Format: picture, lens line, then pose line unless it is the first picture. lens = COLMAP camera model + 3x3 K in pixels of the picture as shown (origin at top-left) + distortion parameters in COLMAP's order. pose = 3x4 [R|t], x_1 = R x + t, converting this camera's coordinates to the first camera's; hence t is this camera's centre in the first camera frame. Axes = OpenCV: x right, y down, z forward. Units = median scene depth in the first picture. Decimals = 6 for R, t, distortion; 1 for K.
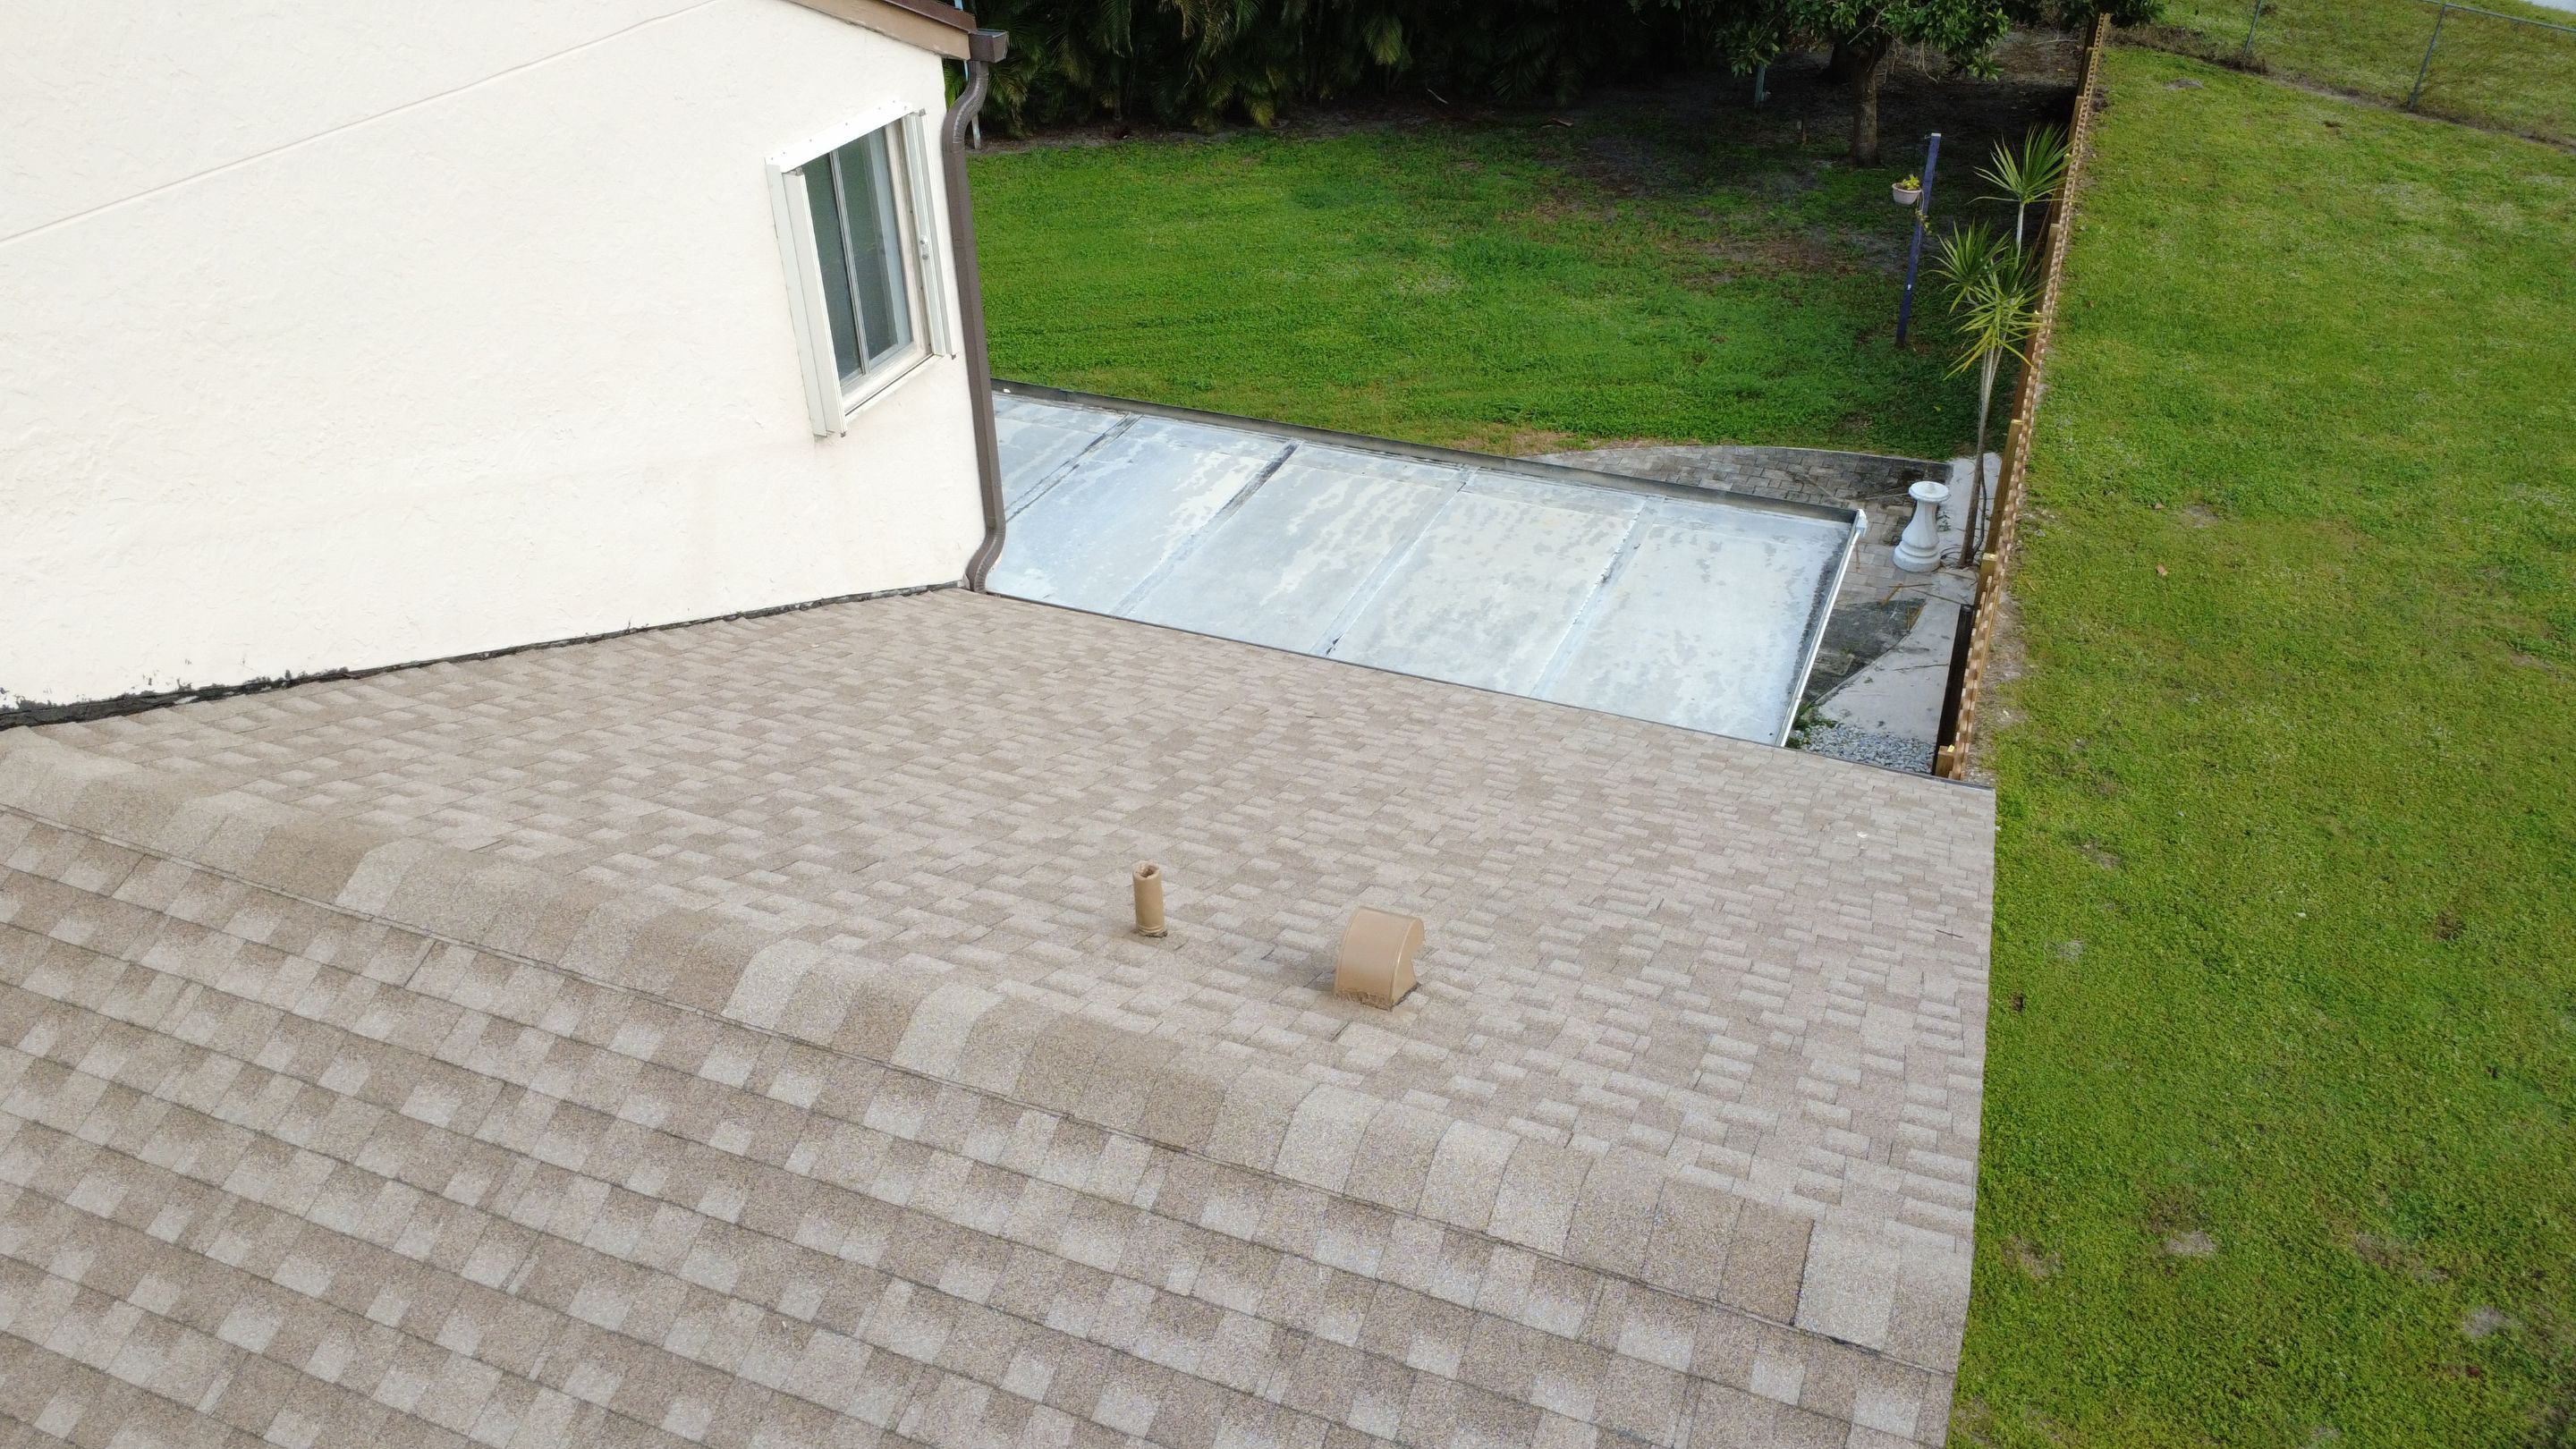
lens RADIAL K [[1899.8, 0, 1288.0], [0, 1899.8, 724.5], [0, 0, 1]] dist [0.006853, 0.006730]
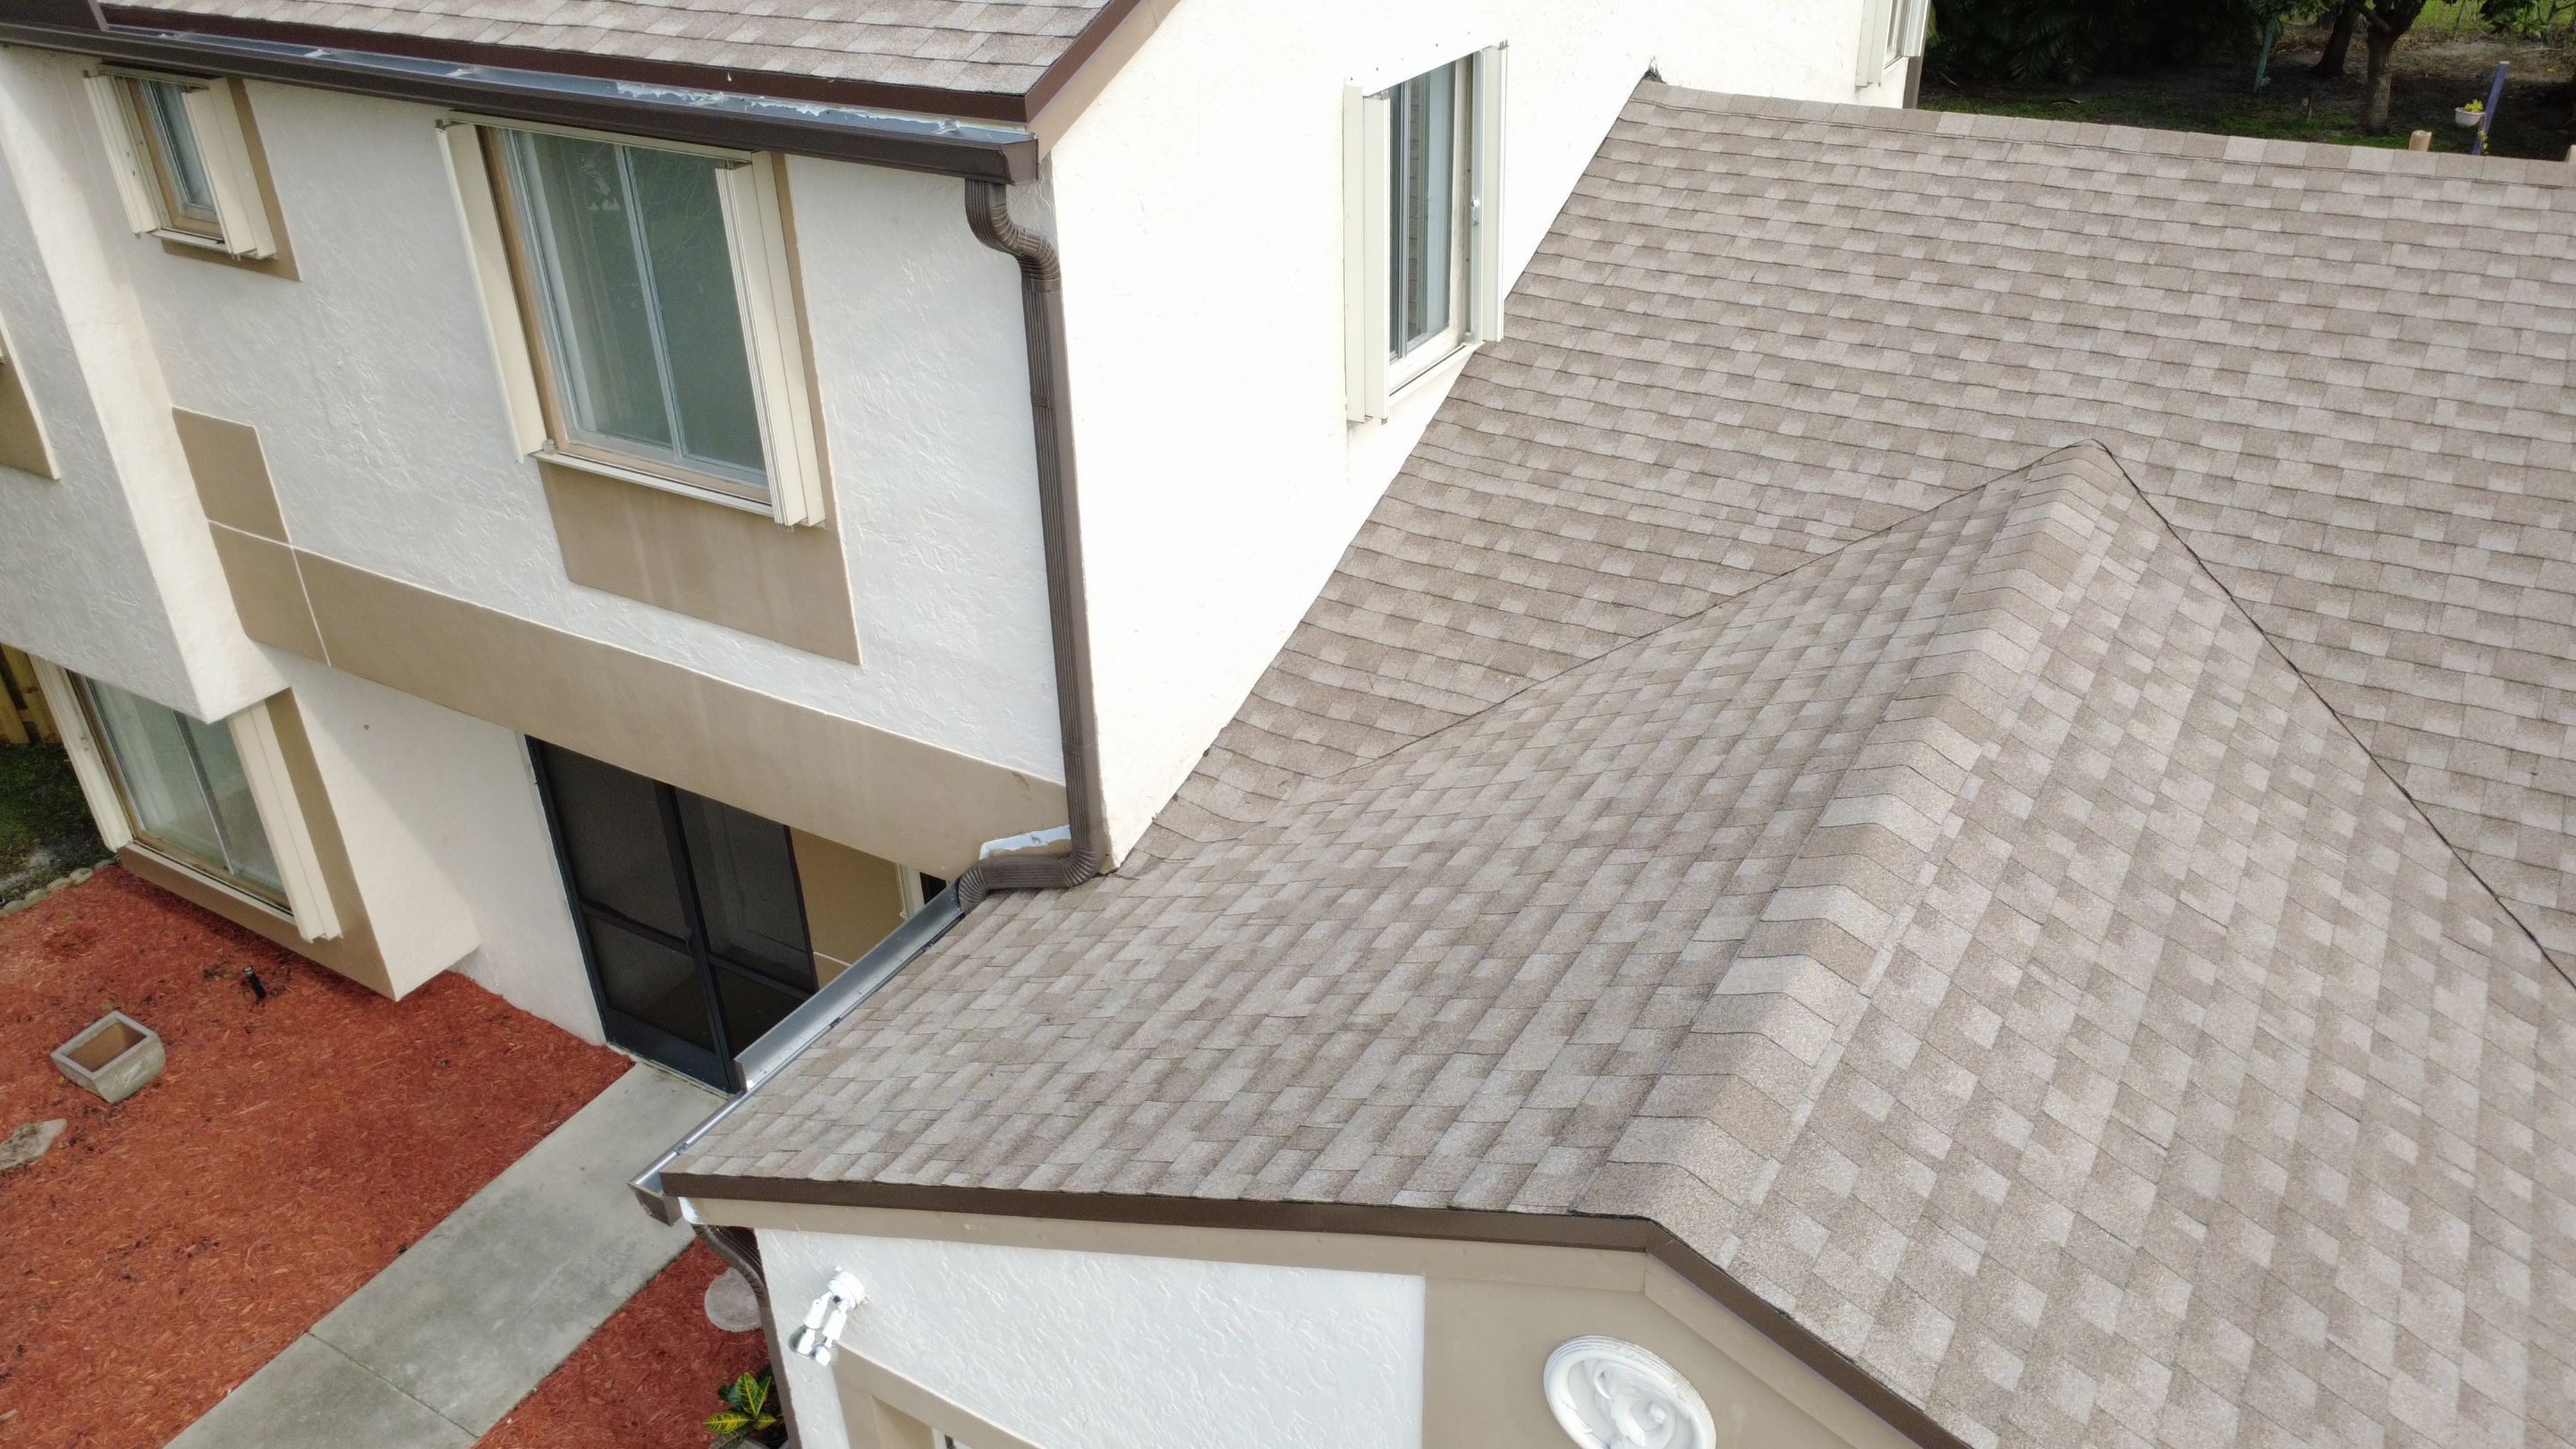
lens RADIAL K [[1899.8, 0, 1288.0], [0, 1899.8, 724.5], [0, 0, 1]] dist [0.006853, 0.006730]
pose [[0.990185, 0.067761, -0.122234, -0.904105], [-0.074294, 0.995997, -0.049705, 0.827884], [0.118377, 0.058298, 0.991256, -0.836172]]
